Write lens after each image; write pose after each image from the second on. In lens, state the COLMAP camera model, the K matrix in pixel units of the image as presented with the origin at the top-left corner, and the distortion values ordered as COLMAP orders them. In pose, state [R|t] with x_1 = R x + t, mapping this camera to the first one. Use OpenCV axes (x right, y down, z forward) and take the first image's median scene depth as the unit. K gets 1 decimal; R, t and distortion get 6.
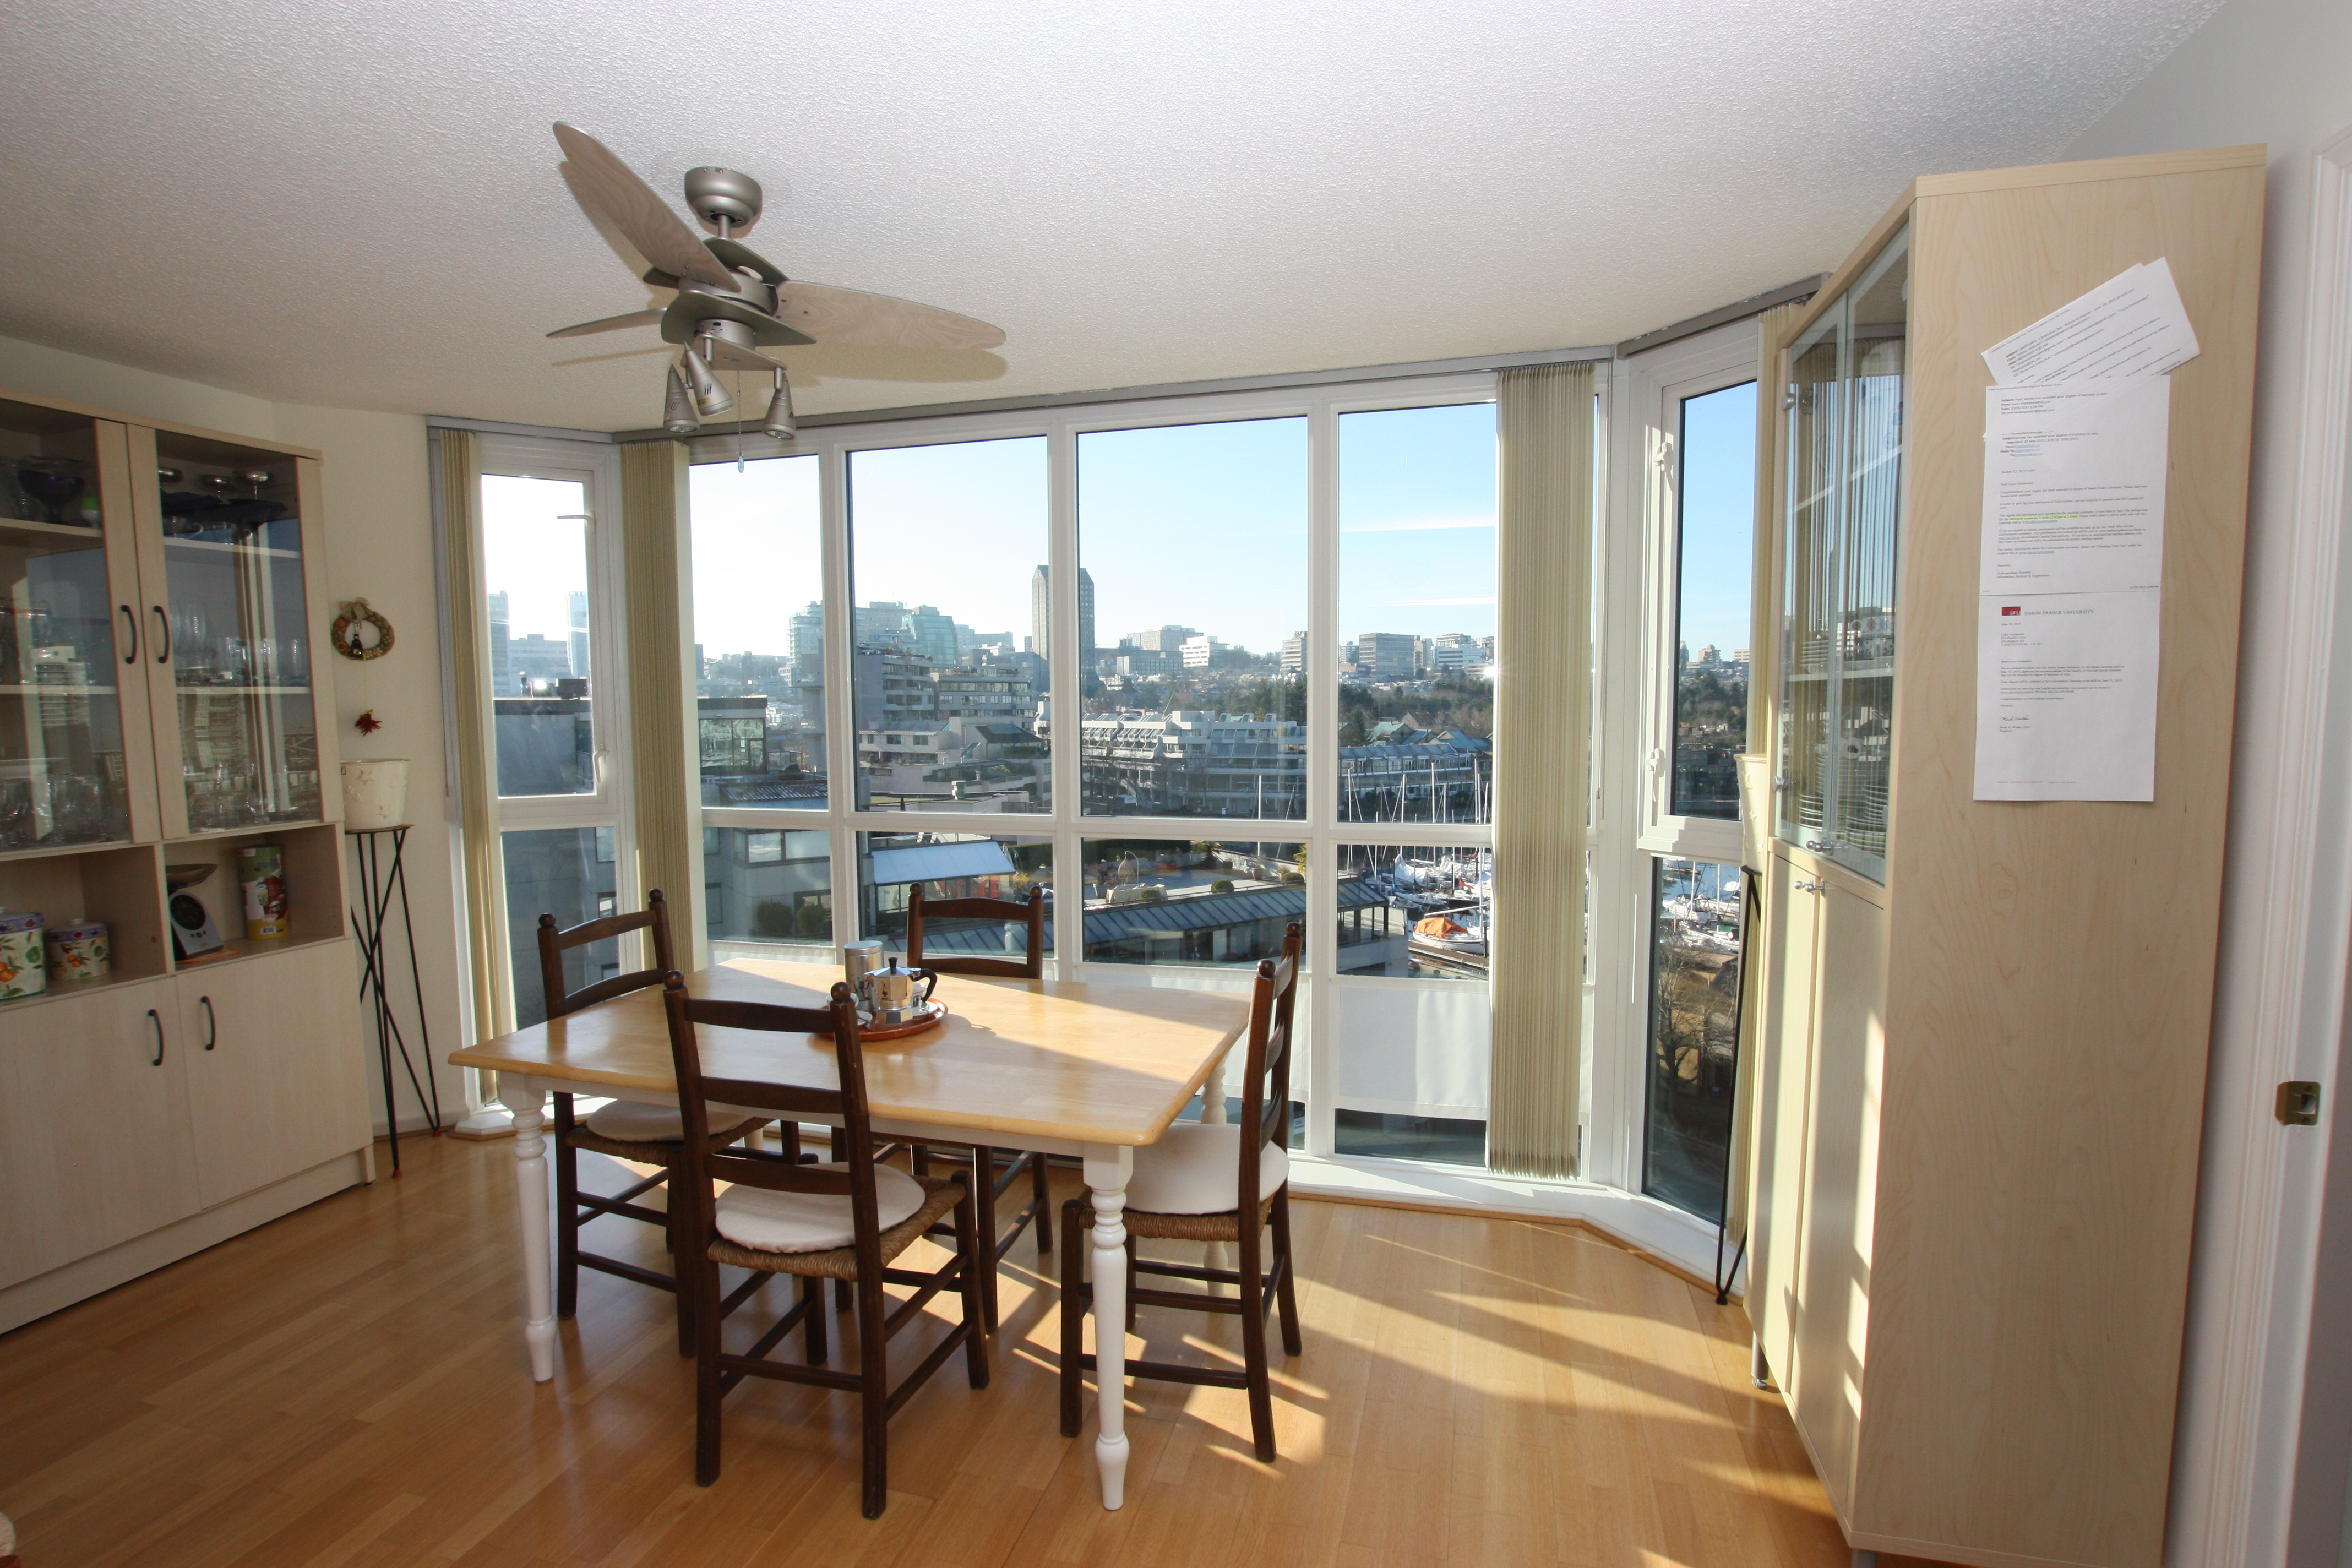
lens RADIAL K [[1097.2, 0, 1189.9], [0, 1097.2, 789.9], [0, 0, 1]] dist [-0.025640, 0.000507]
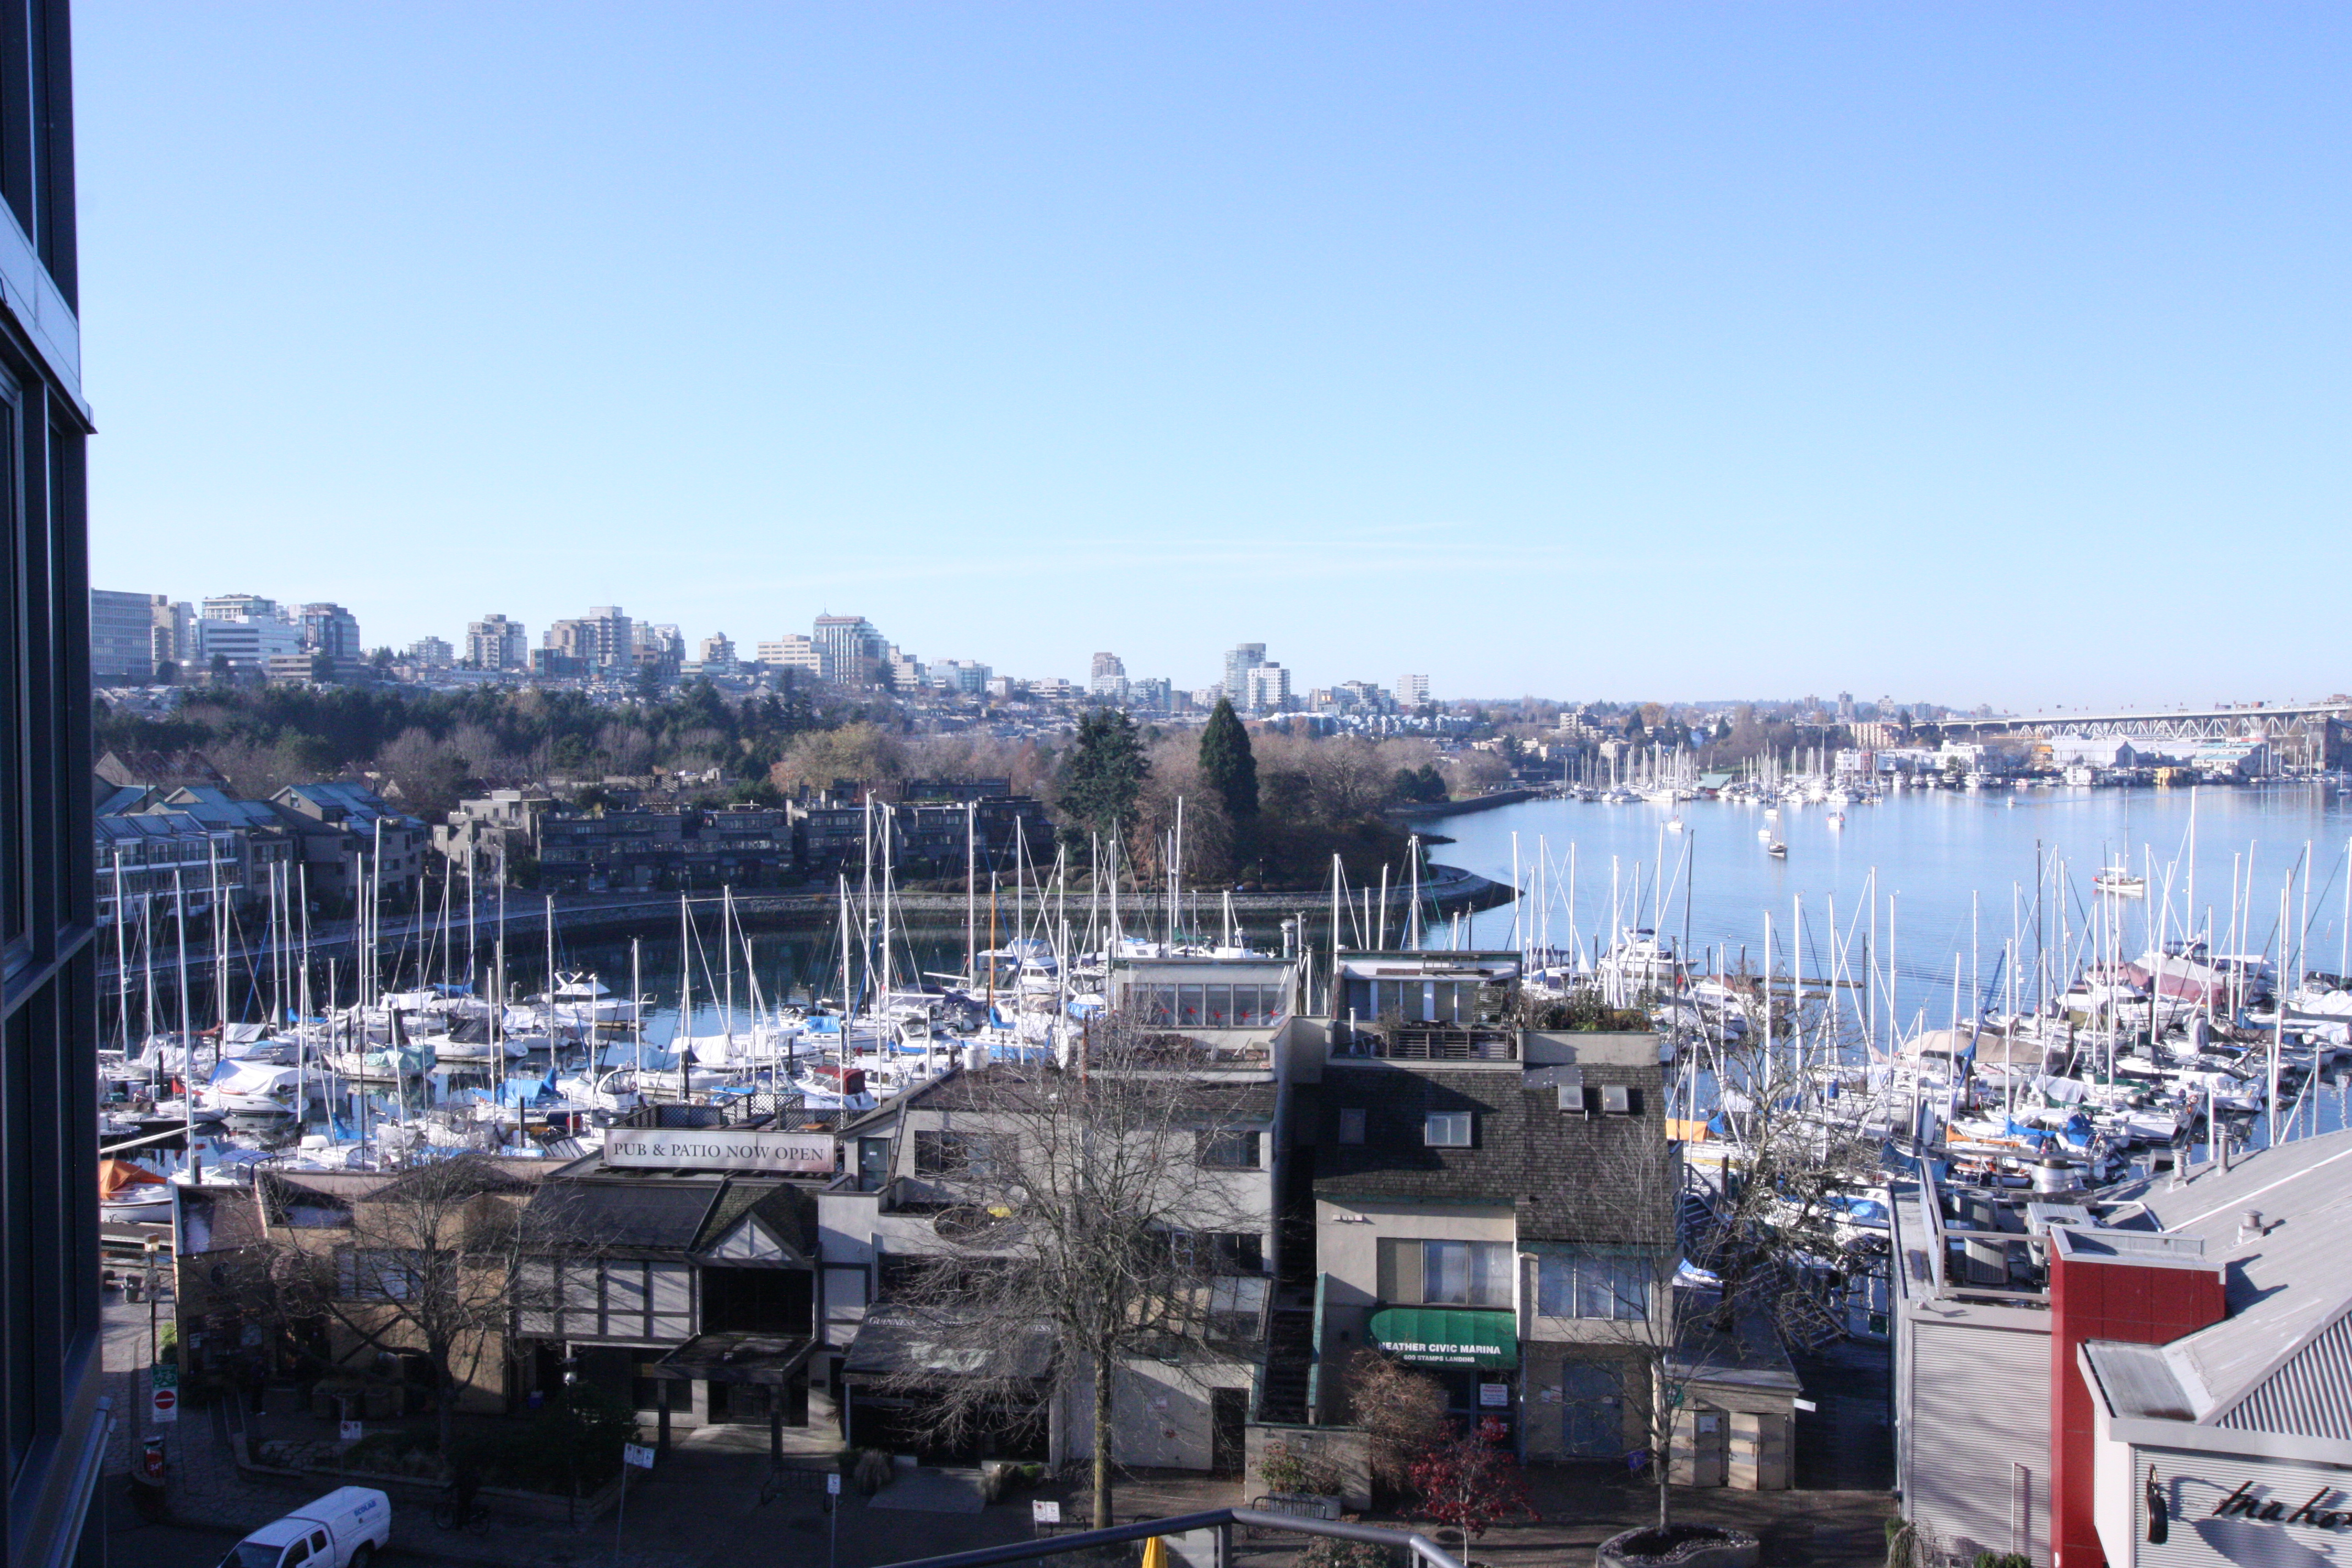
lens RADIAL K [[2035.0, 0, 1182.2], [0, 2035.0, 783.7], [0, 0, 1]] dist [0.009165, 0.019233]
pose [[0.790671, -0.012567, 0.612113, 1.316996], [0.045312, 0.998249, -0.038035, 0.059087], [-0.610563, 0.057809, 0.789855, -1.458337]]
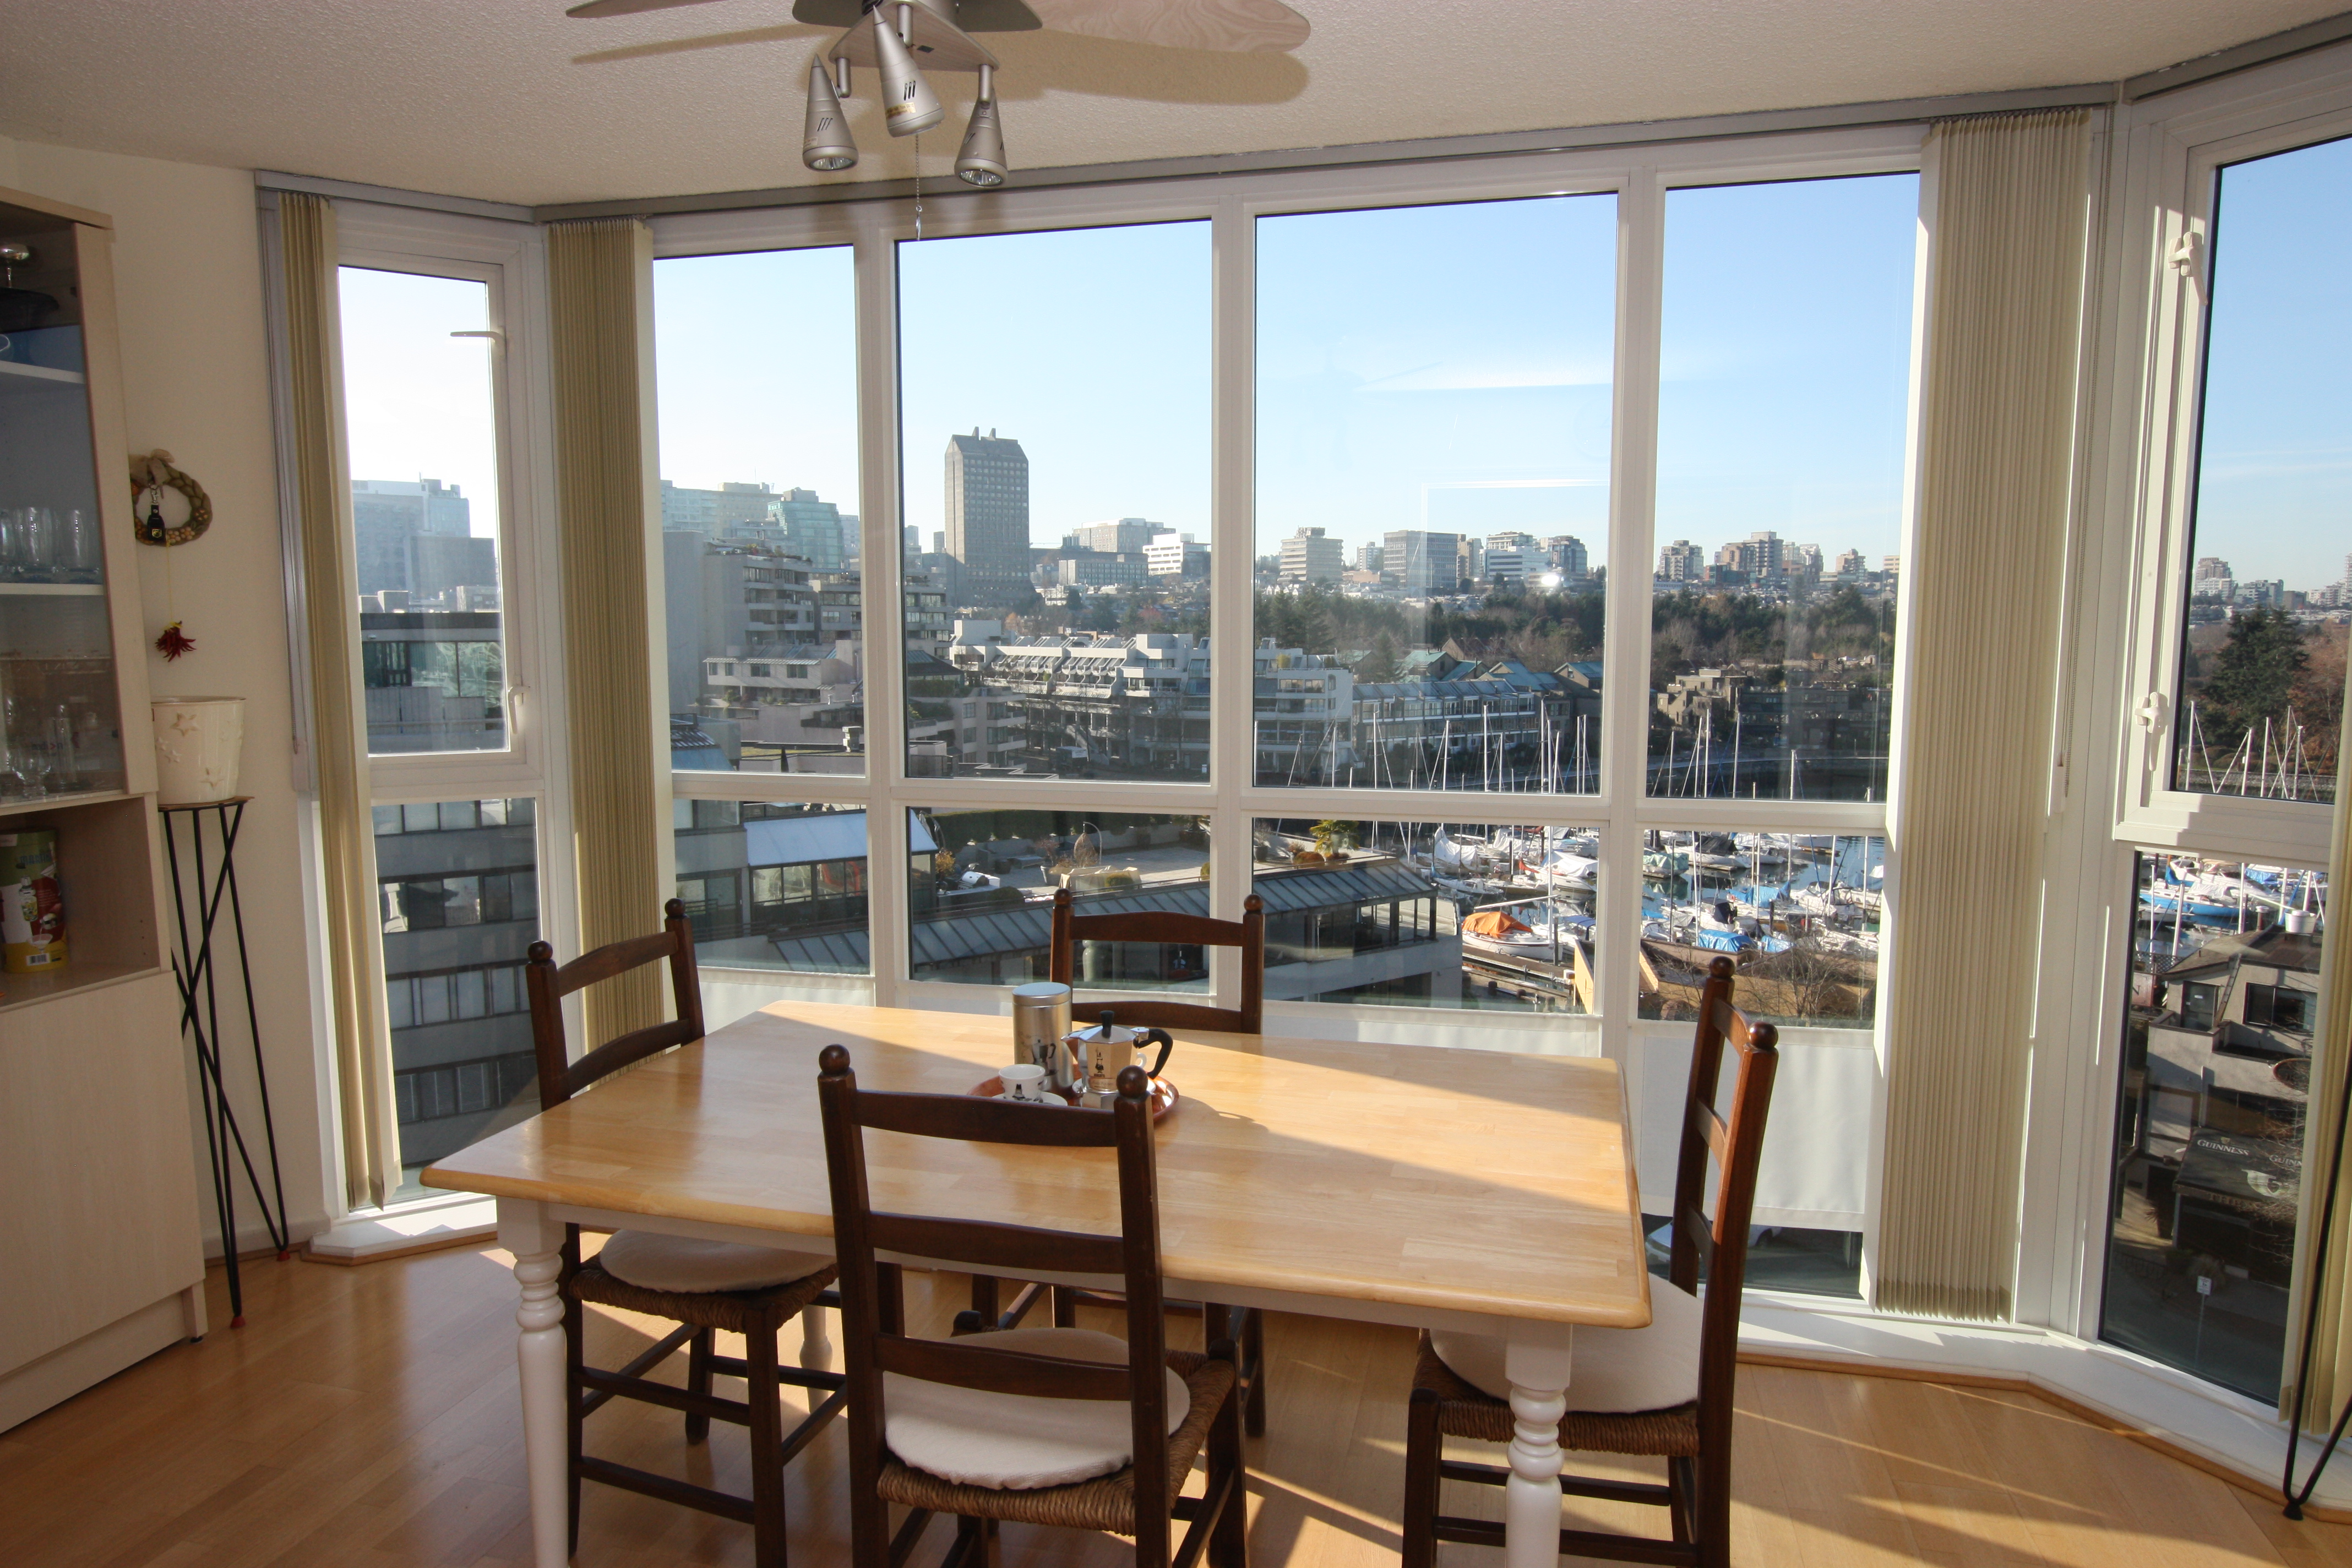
lens RADIAL K [[1466.7, 0, 1189.5], [0, 1466.7, 788.0], [0, 0, 1]] dist [-0.007744, 0.003678]
pose [[0.999717, 0.003573, 0.023528, -0.149737], [-0.004341, 0.999457, 0.032658, -0.004368], [-0.023399, -0.032750, 0.999190, 0.084731]]
